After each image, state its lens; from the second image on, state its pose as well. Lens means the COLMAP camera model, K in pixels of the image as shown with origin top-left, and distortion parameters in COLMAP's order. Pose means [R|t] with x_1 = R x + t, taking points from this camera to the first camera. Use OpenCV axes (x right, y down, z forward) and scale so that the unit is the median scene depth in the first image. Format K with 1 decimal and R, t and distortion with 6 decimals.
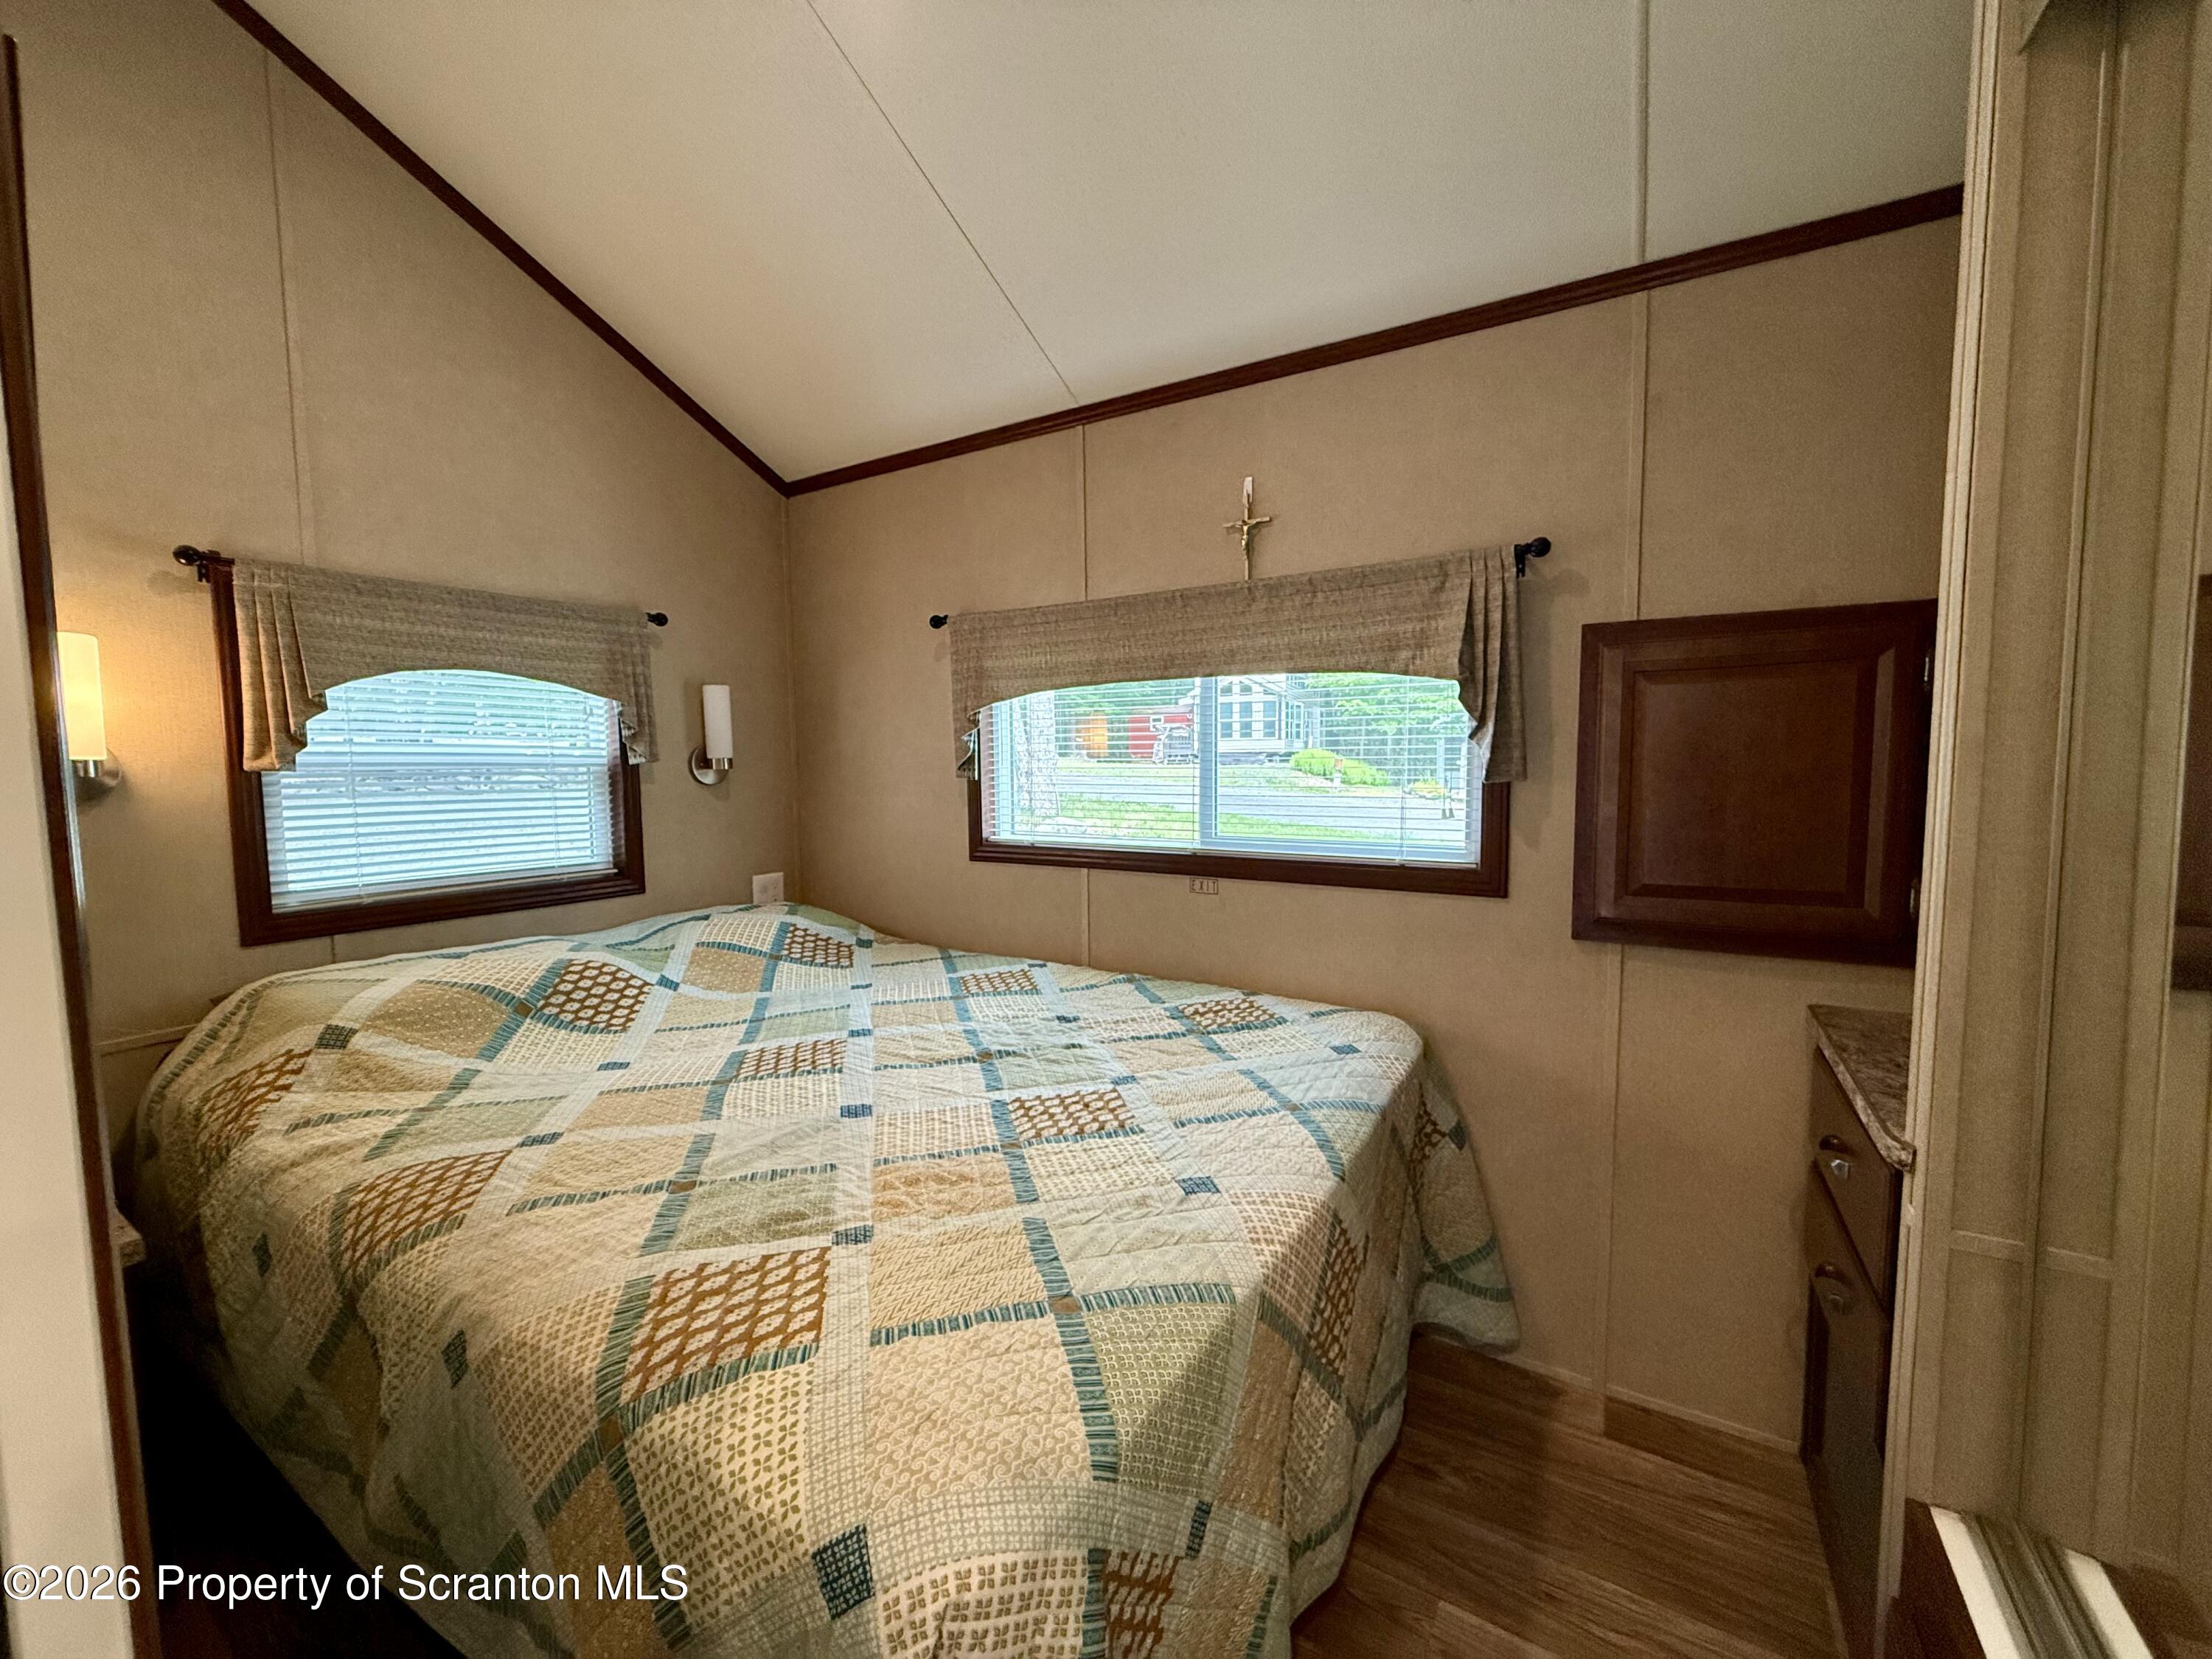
lens RADIAL K [[863.6, 0, 1101.1], [0, 863.6, 836.4], [0, 0, 1]] dist [0.001213, -0.000054]
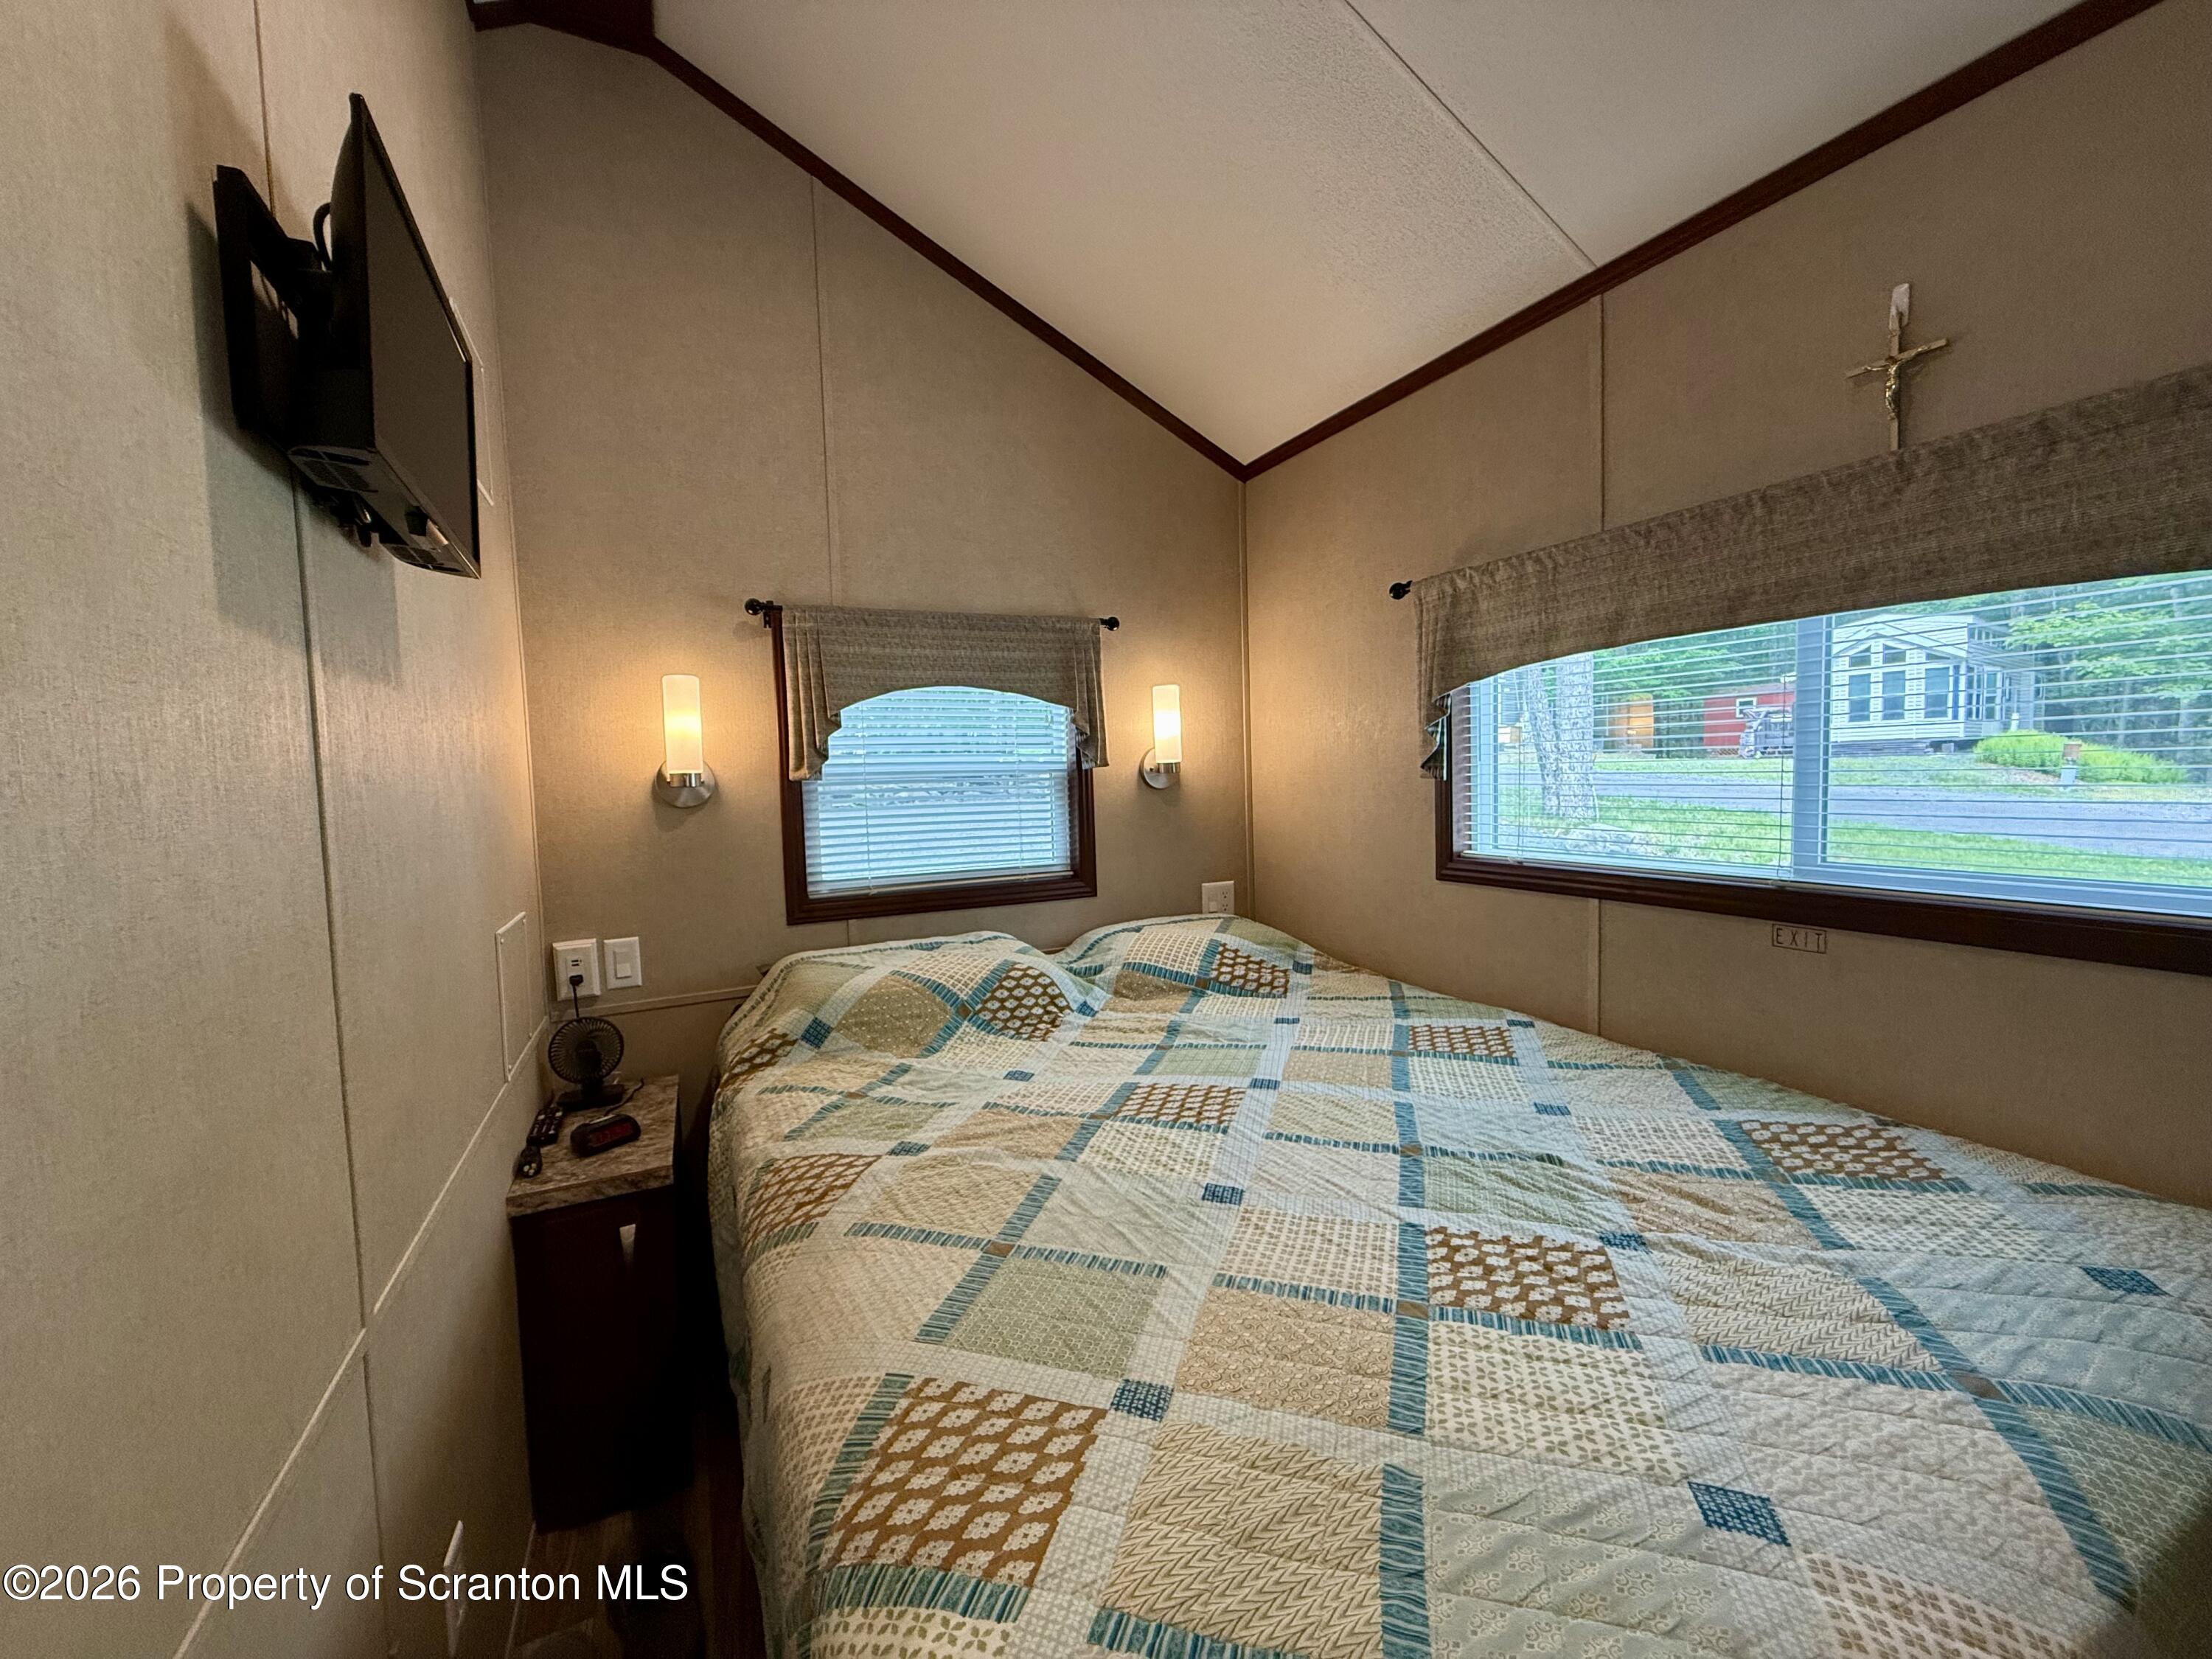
lens RADIAL K [[877.2, 0, 1097.9], [0, 877.2, 828.8], [0, 0, 1]] dist [0.001094, -0.000012]
pose [[0.838713, 0.017170, -0.544302, 0.041491], [-0.025005, 0.999663, -0.006995, -0.008763], [0.543999, 0.019477, 0.838860, 0.186633]]
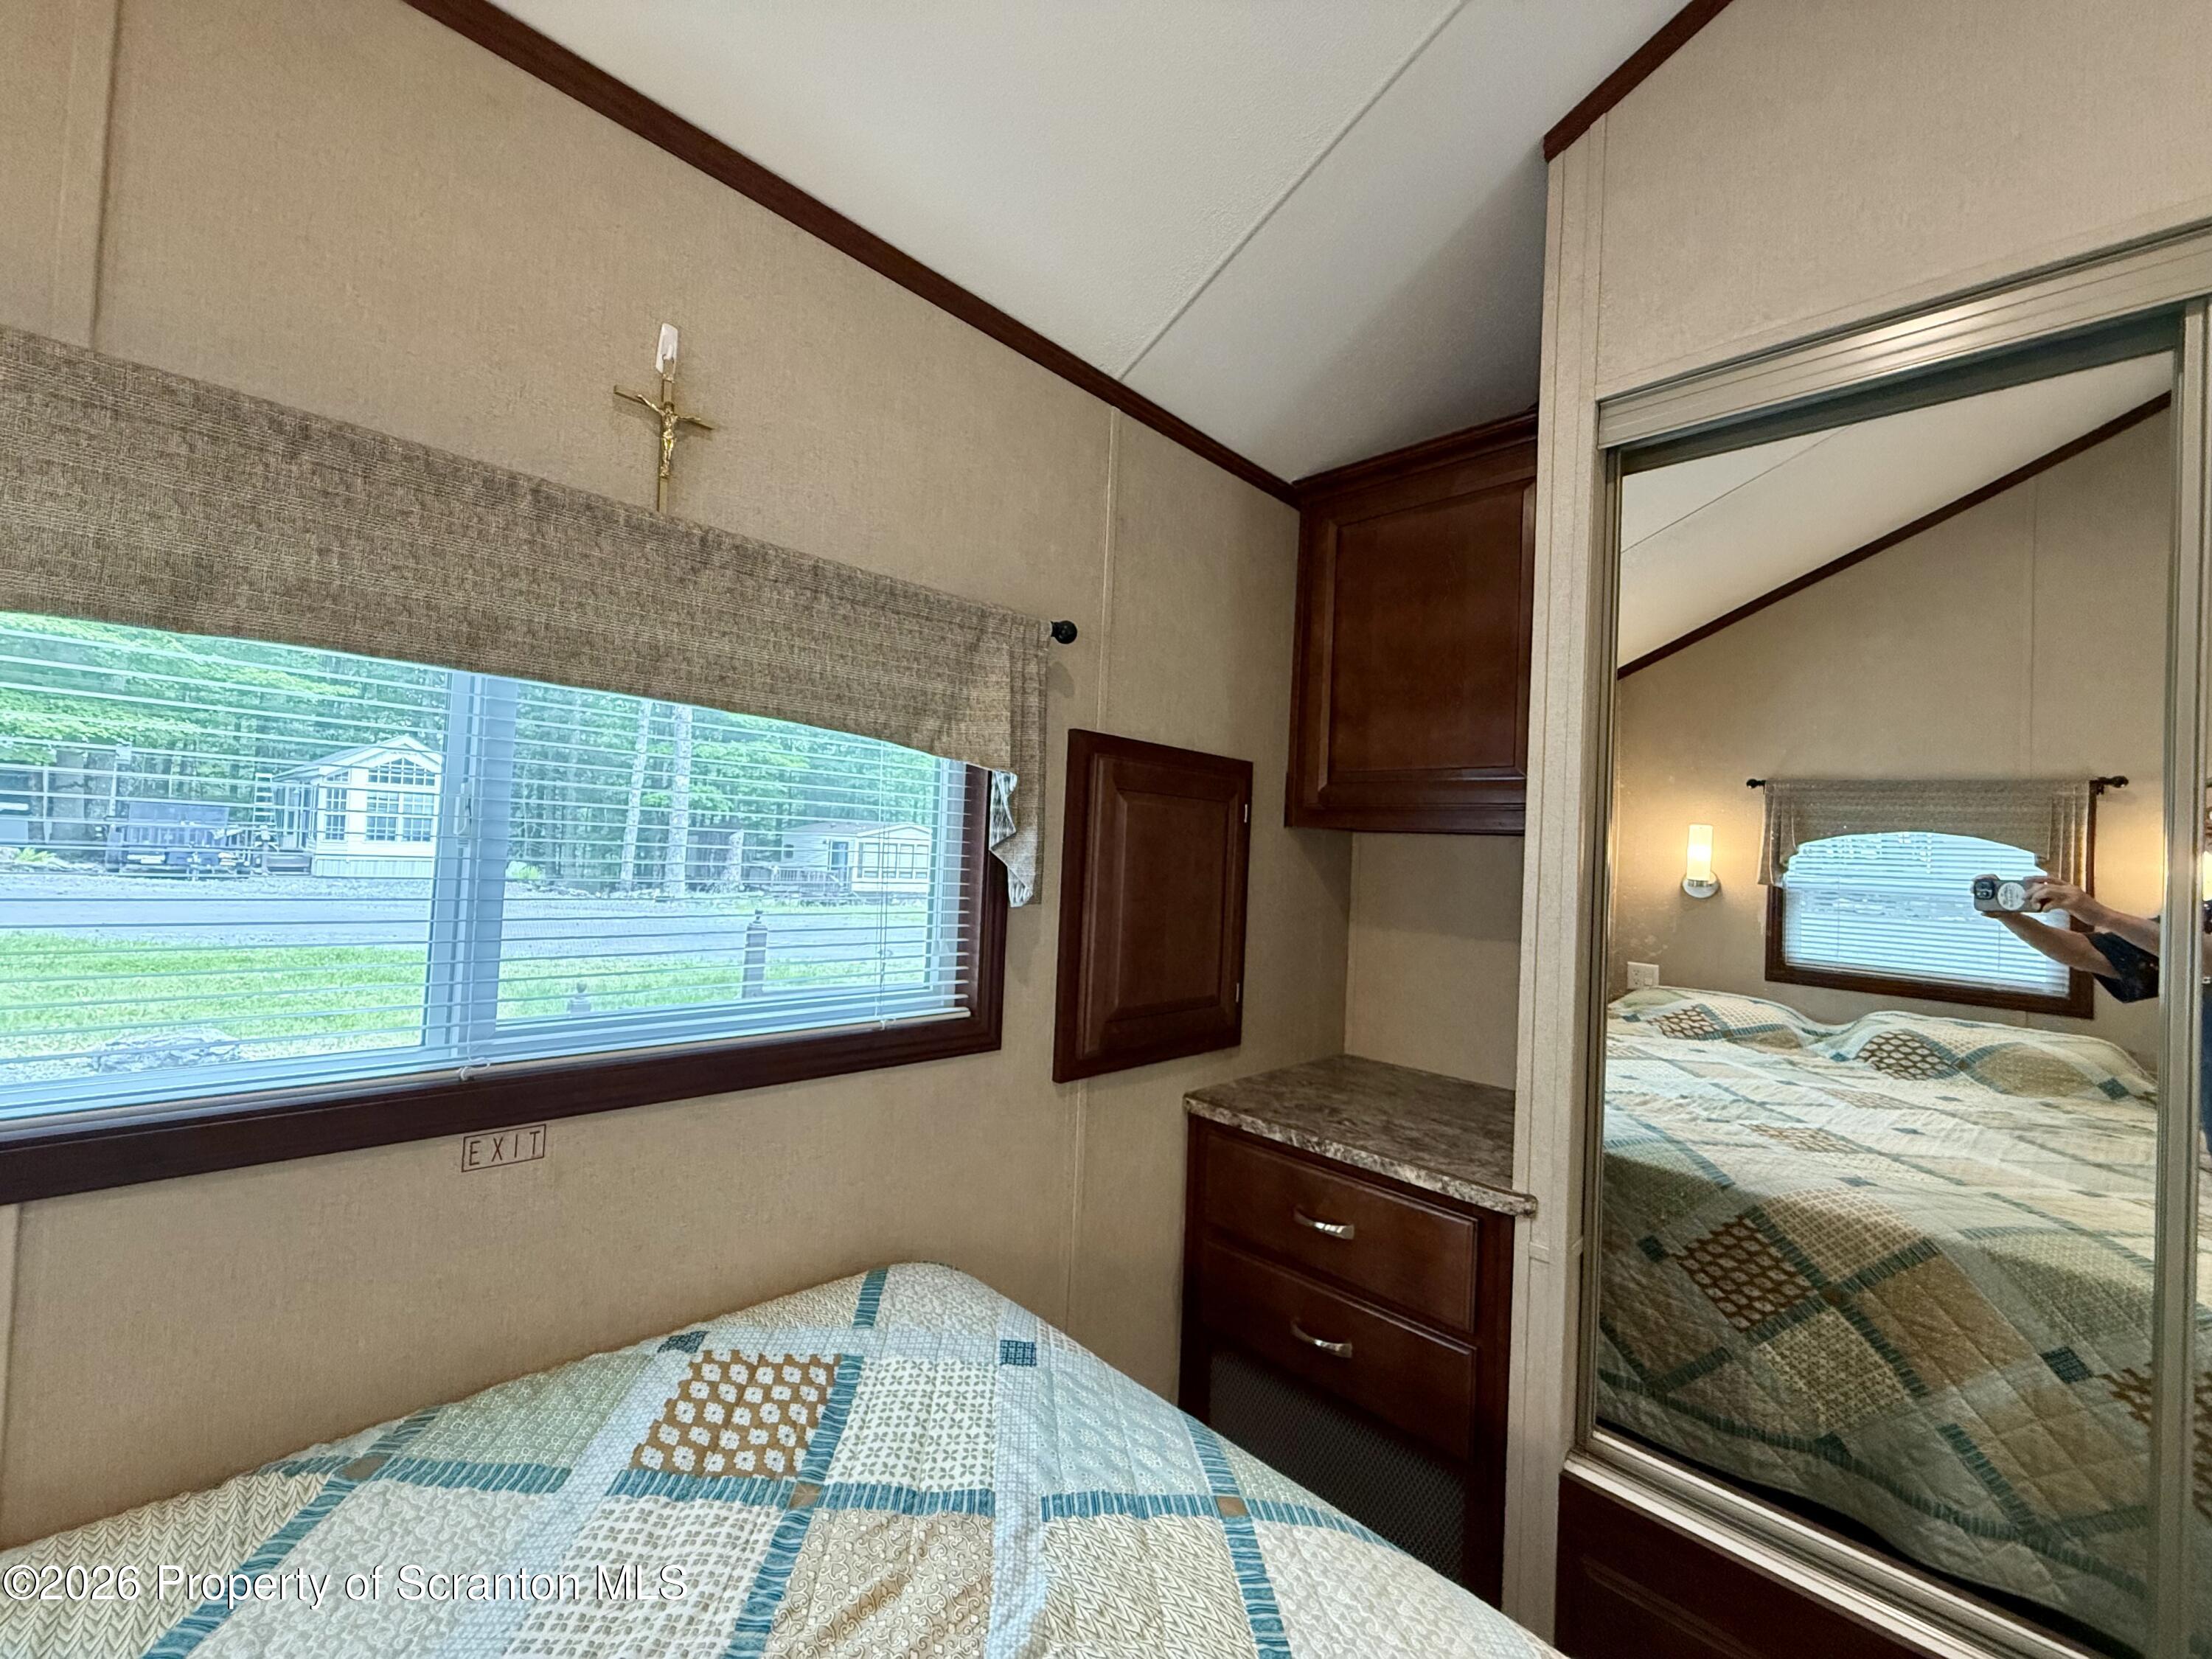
lens RADIAL K [[877.2, 0, 1097.9], [0, 877.2, 828.8], [0, 0, 1]] dist [0.001094, -0.000012]
pose [[0.229655, 0.038479, 0.972511, -0.304530], [0.027863, 0.998549, -0.046089, -0.091132], [-0.972873, 0.037682, 0.228250, 0.717610]]
